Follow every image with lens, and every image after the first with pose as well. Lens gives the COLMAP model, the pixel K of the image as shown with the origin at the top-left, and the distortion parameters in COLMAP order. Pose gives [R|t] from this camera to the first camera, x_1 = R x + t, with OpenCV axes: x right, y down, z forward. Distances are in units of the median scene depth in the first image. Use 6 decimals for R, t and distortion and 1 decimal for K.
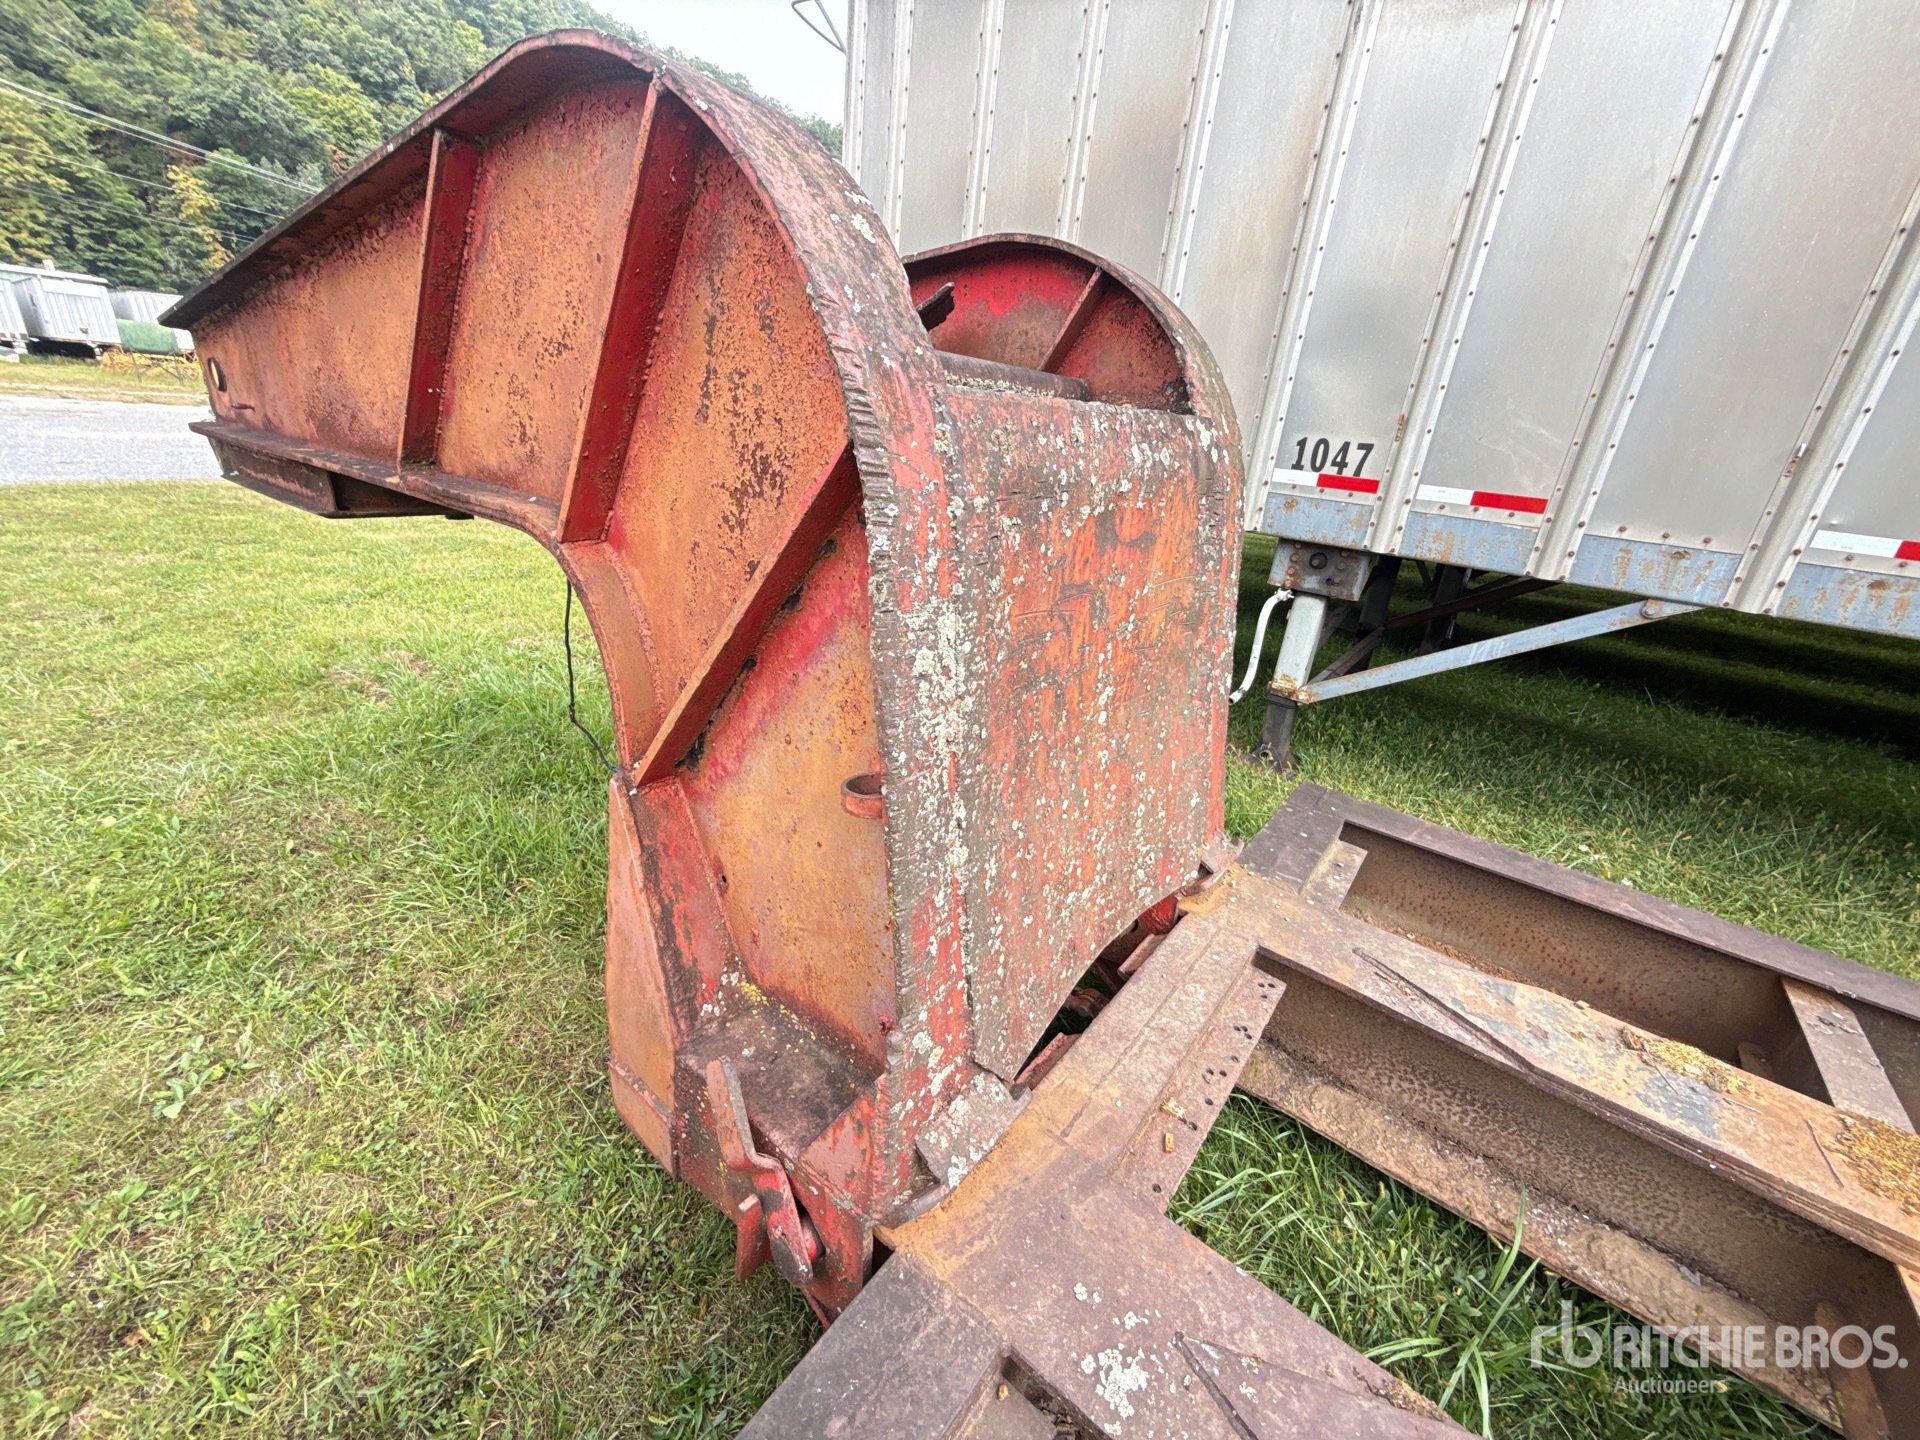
lens RADIAL K [[782.8, 0, 959.4], [0, 782.8, 686.1], [0, 0, 1]] dist [-0.000696, 0.000064]
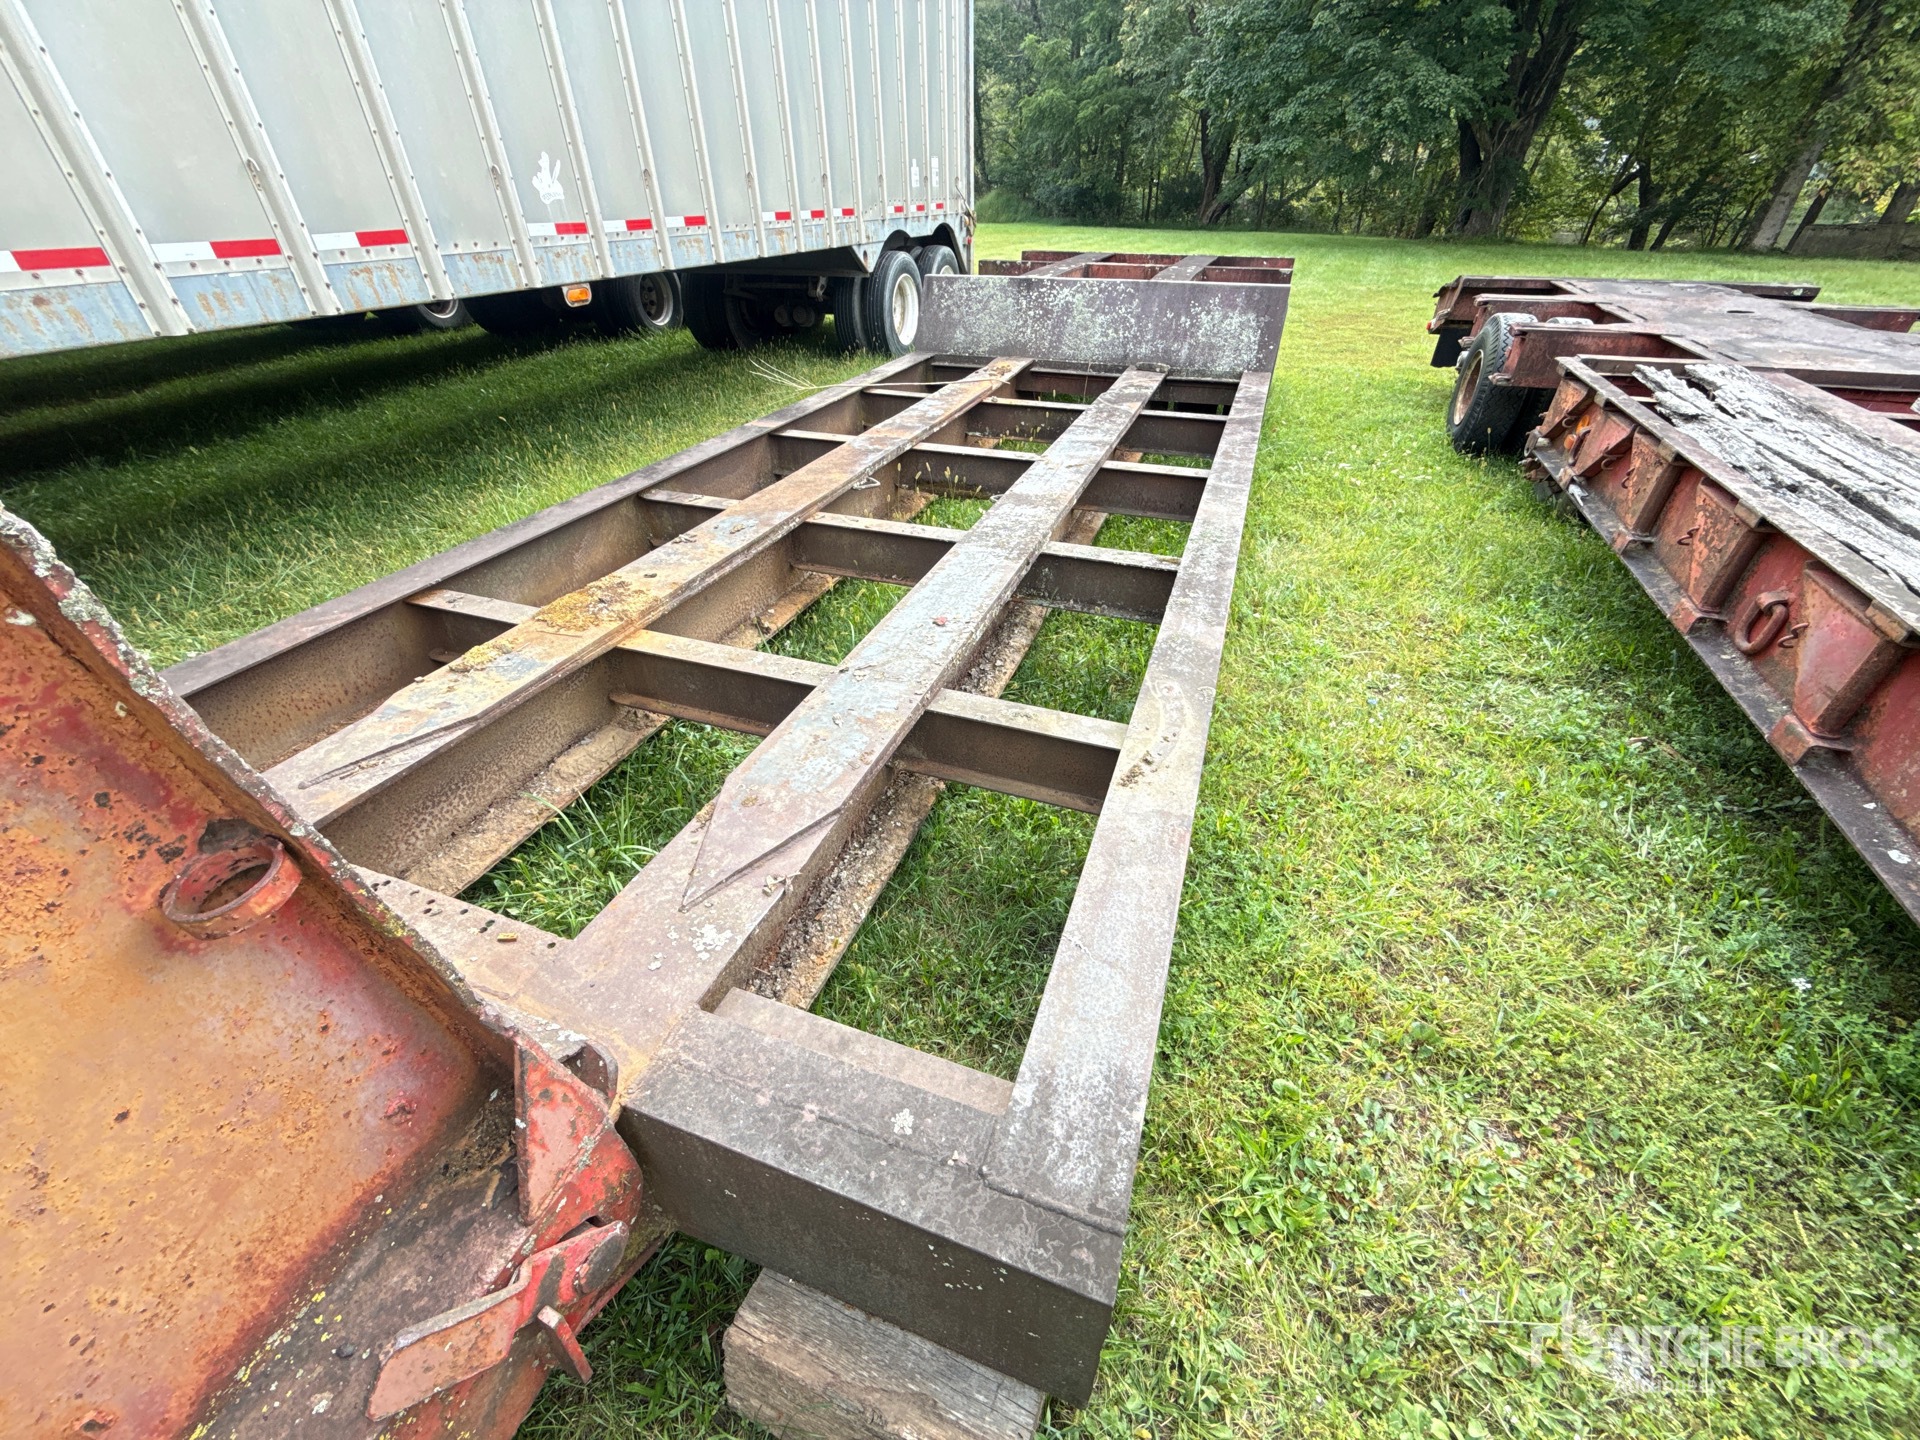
lens RADIAL K [[763.5, 0, 960.0], [0, 763.5, 720.0], [0, 0, 1]] dist [-0.000748, 0.000425]
pose [[-0.276739, -0.626231, 0.728869, -0.408173], [0.314130, 0.657866, 0.684496, -0.126489], [-0.908151, 0.418386, 0.014660, 0.224231]]
